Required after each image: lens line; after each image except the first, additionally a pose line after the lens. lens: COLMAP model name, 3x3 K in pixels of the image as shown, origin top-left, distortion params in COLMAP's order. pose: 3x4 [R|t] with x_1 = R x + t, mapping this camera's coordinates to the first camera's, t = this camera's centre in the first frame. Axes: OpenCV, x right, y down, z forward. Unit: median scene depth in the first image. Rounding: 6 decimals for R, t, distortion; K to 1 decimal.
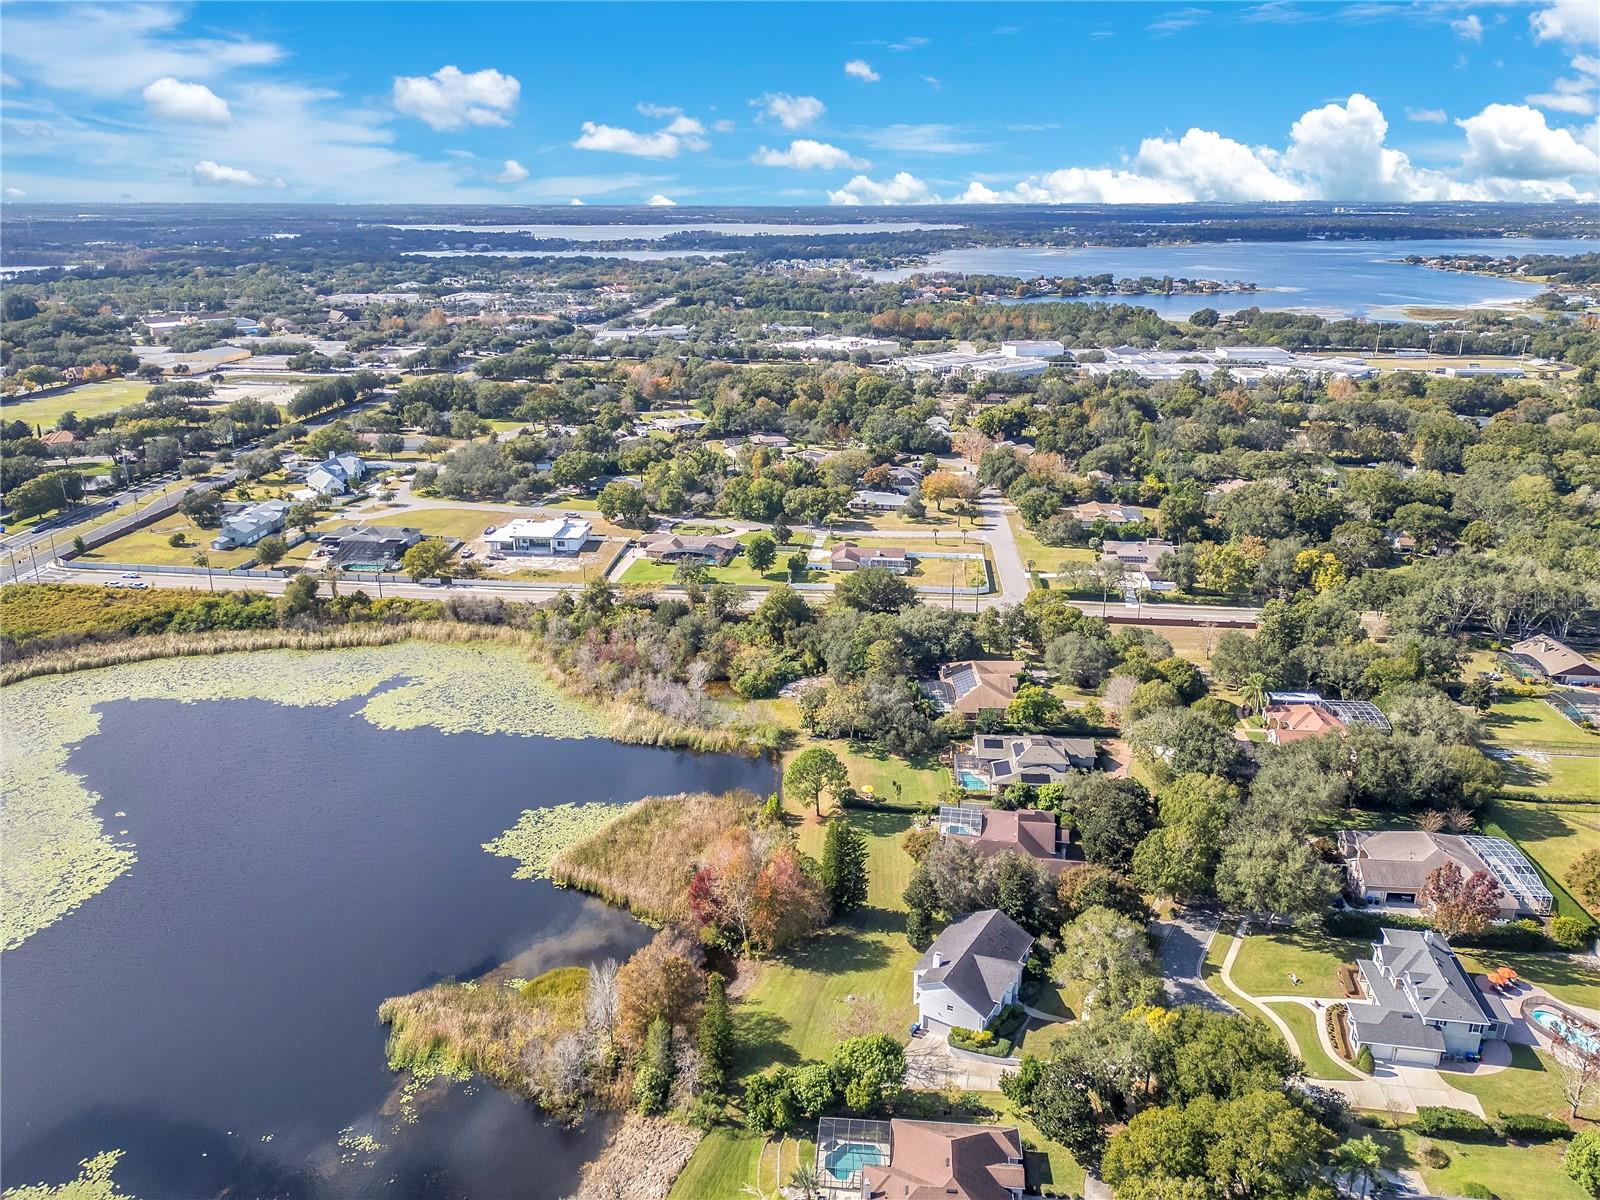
lens RADIAL K [[1156.2, 0, 800.0], [0, 1156.2, 600.0], [0, 0, 1]] dist [0.088499, -0.096667]
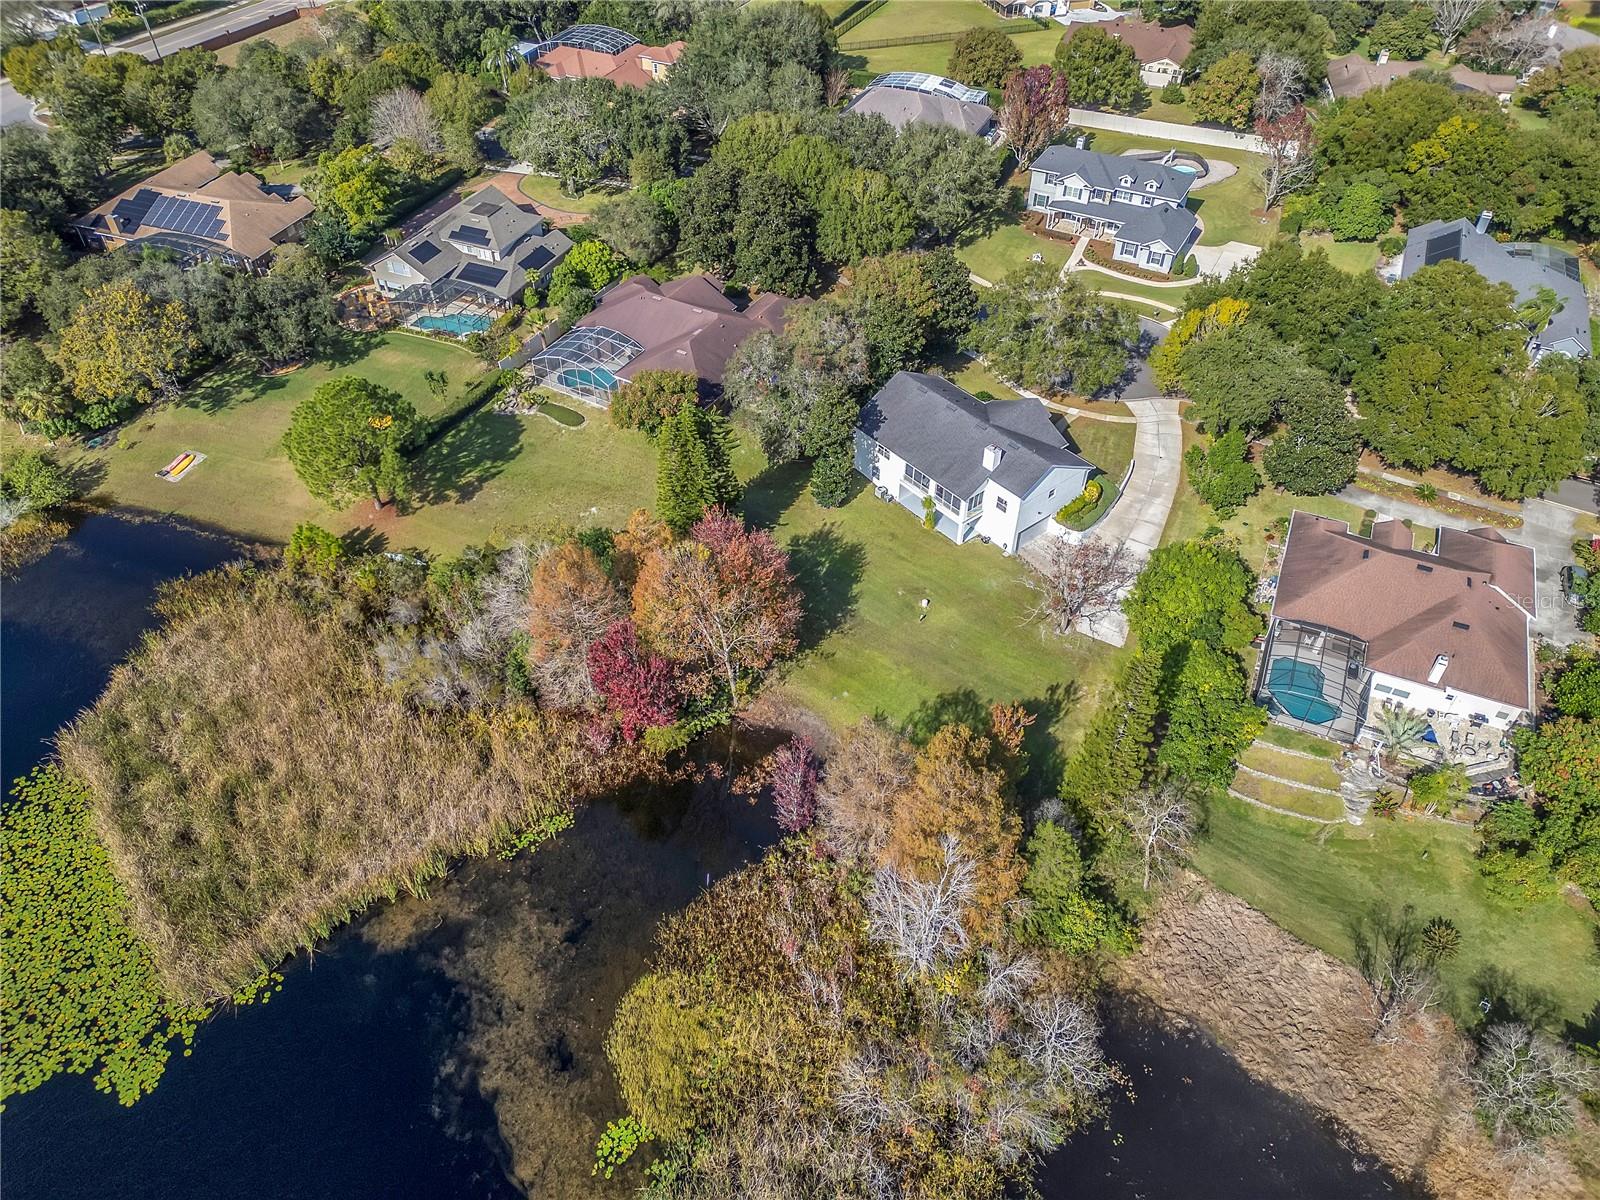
lens RADIAL K [[1112.7, 0, 800.0], [0, 1112.7, 600.0], [0, 0, 1]] dist [0.081148, -0.078634]
pose [[0.330391, -0.645117, 0.688960, -0.173265], [0.300812, 0.763857, 0.570994, -0.006193], [-0.894625, 0.018596, 0.446430, 0.364322]]
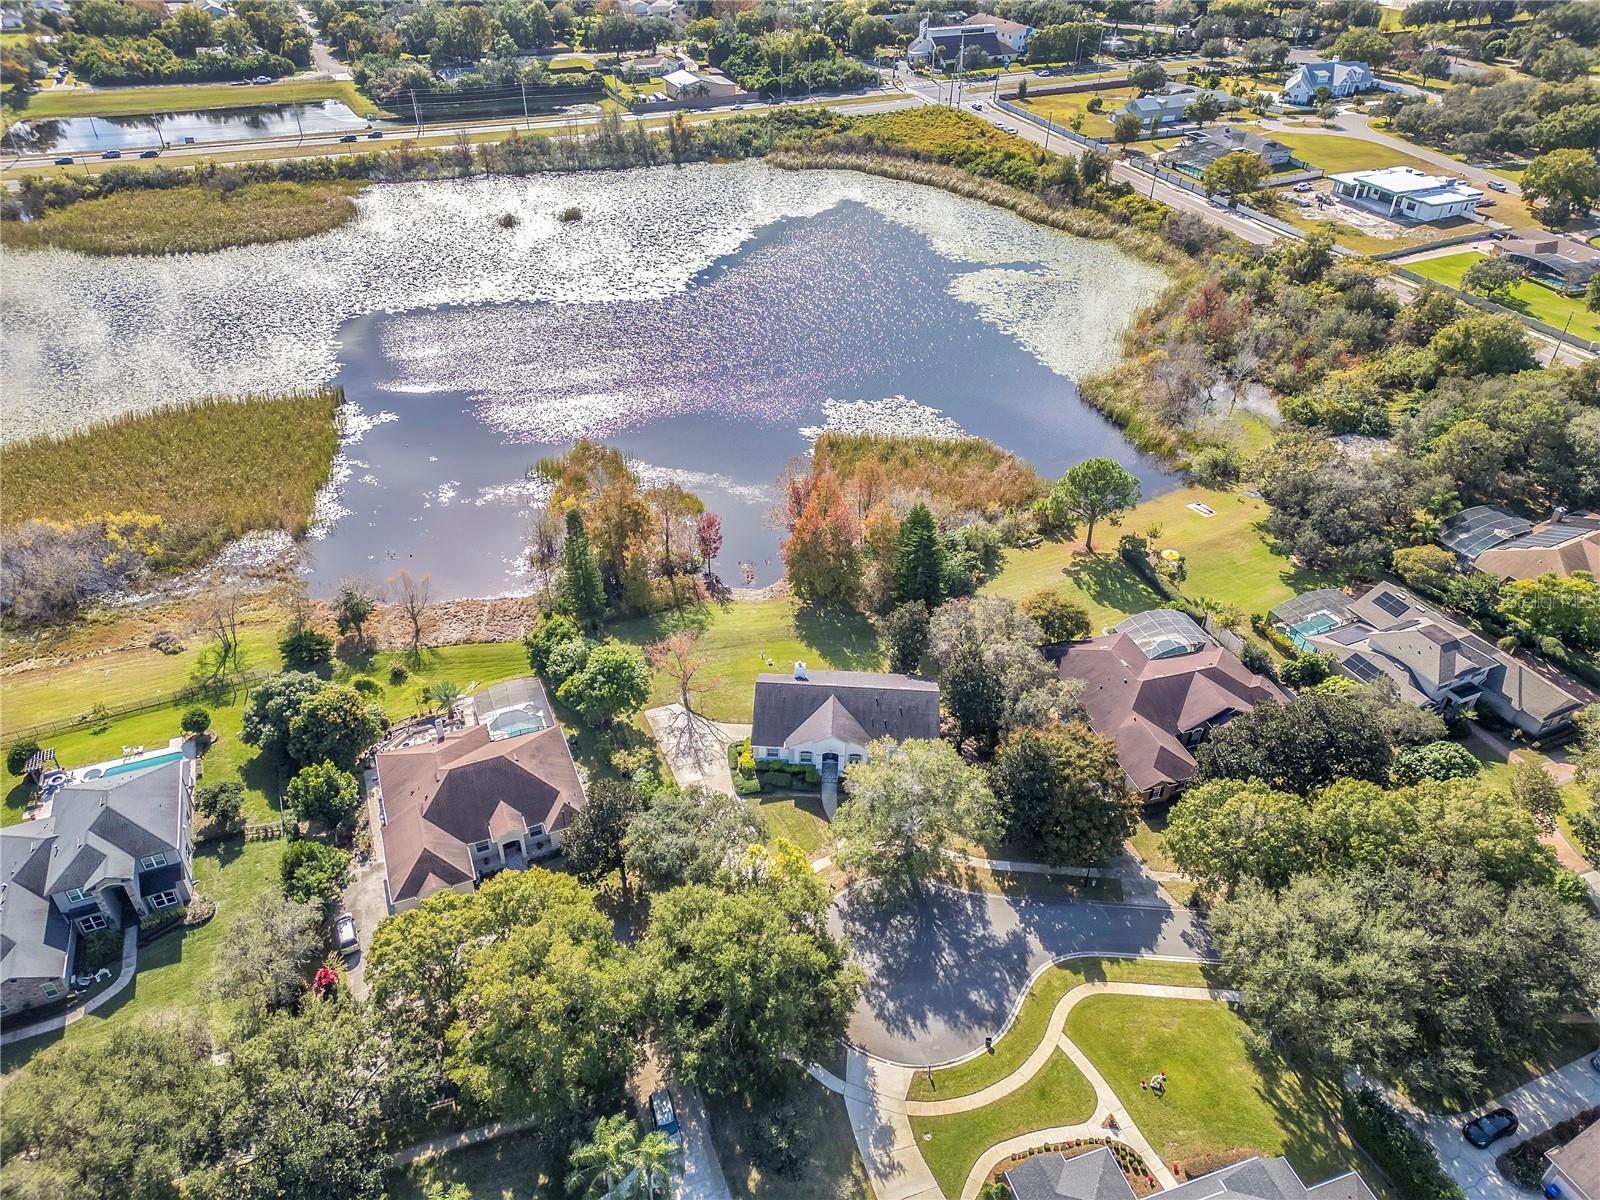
lens RADIAL K [[1132.2, 0, 801.7], [0, 1132.2, 568.3], [0, 0, 1]] dist [0.077730, -0.070663]
pose [[0.471522, 0.500621, -0.725979, 0.284835], [-0.300445, 0.865187, 0.401478, -0.027124], [0.829096, 0.028811, 0.558364, 0.252444]]
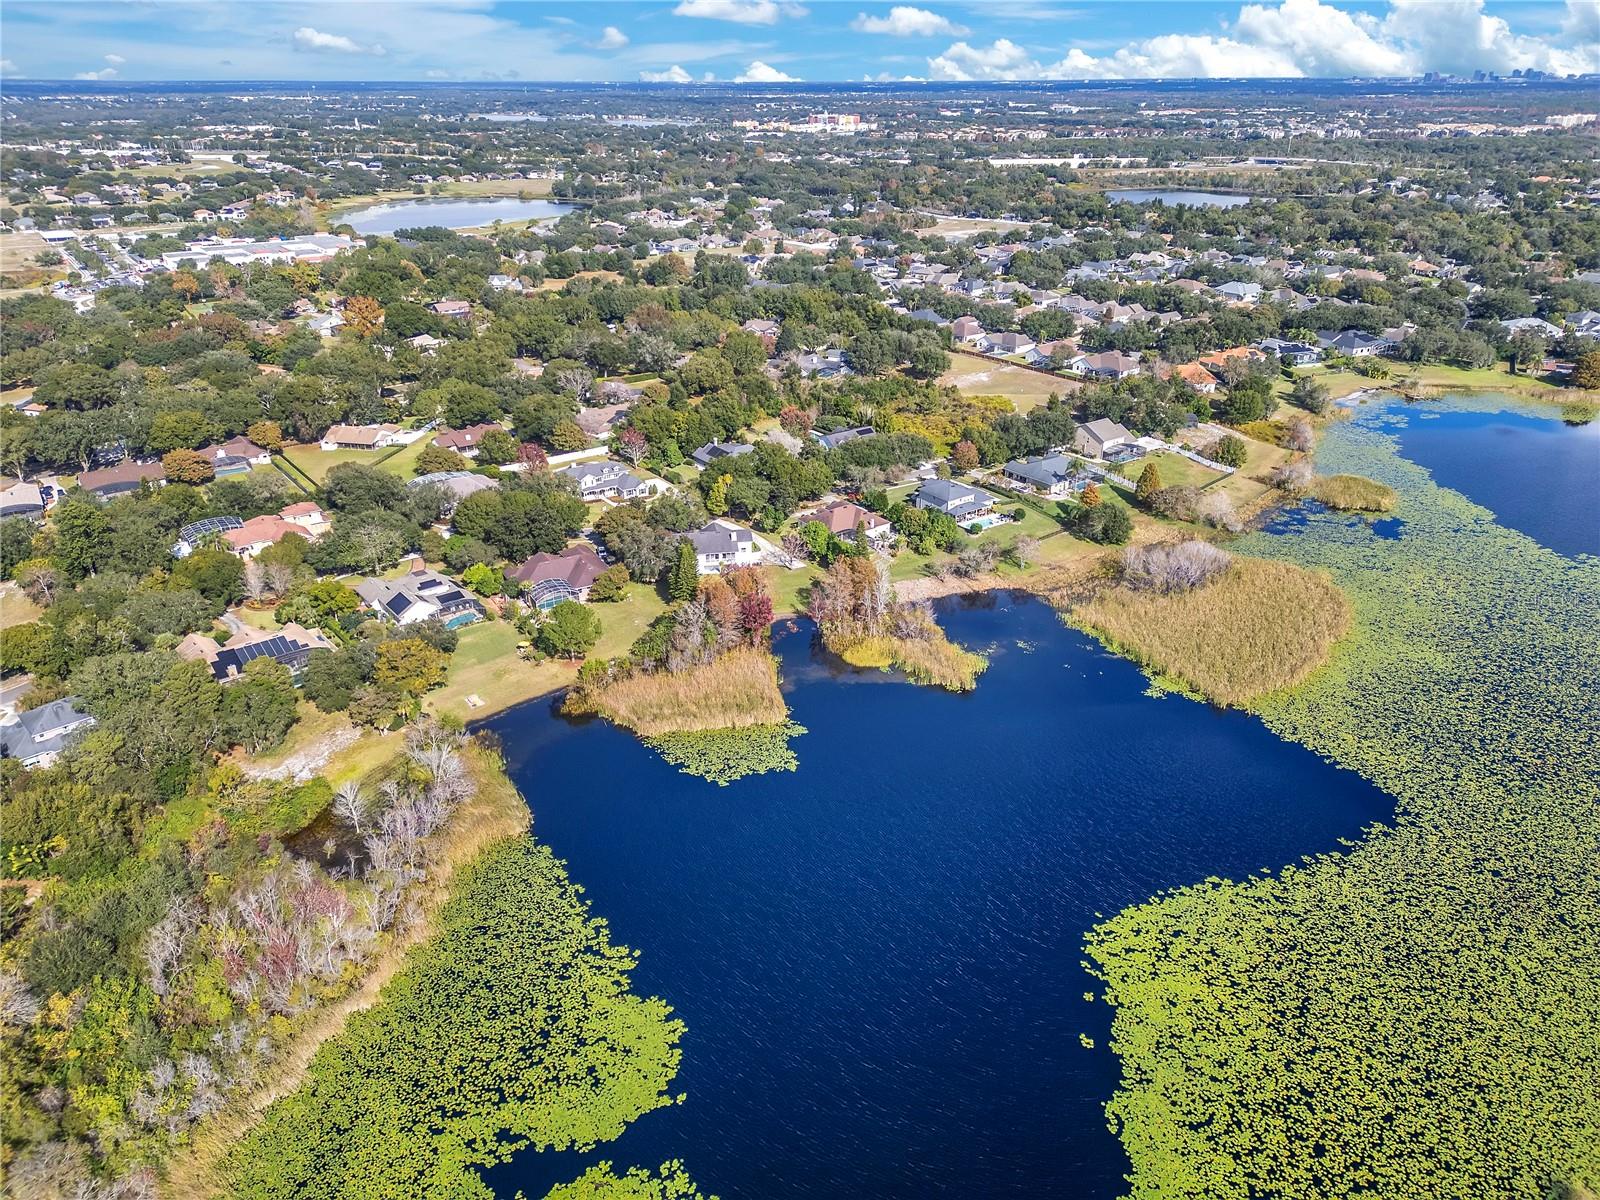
lens RADIAL K [[1112.7, 0, 800.0], [0, 1112.7, 600.0], [0, 0, 1]] dist [0.081148, -0.078634]
pose [[-0.661813, -0.314919, 0.680316, -0.501038], [0.247061, 0.765169, 0.594539, -0.264583], [-0.707789, 0.561553, -0.428595, 0.757132]]
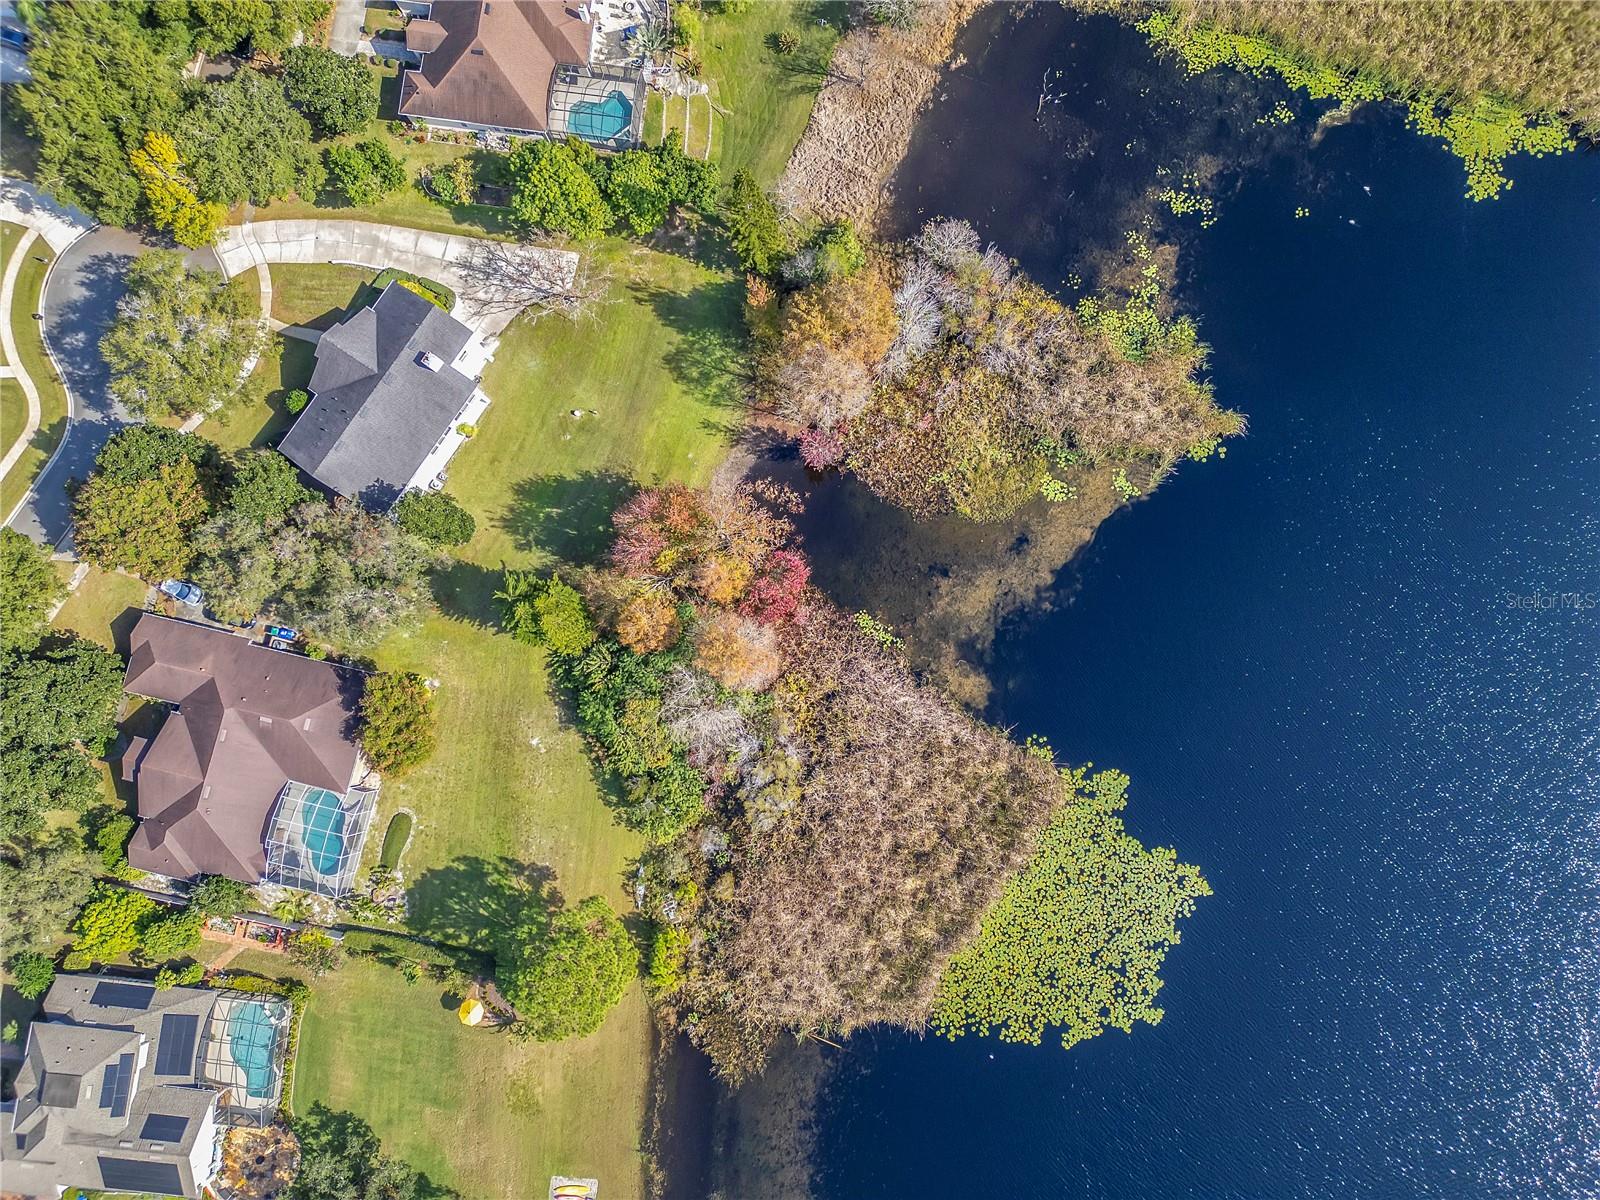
lens RADIAL K [[1112.7, 0, 800.0], [0, 1112.7, 600.0], [0, 0, 1]] dist [0.081148, -0.078634]
pose [[-0.998502, -0.040726, 0.036544, -0.055734], [0.045026, -0.232048, 0.971662, -0.156410], [-0.031092, 0.971851, 0.233534, 0.432352]]
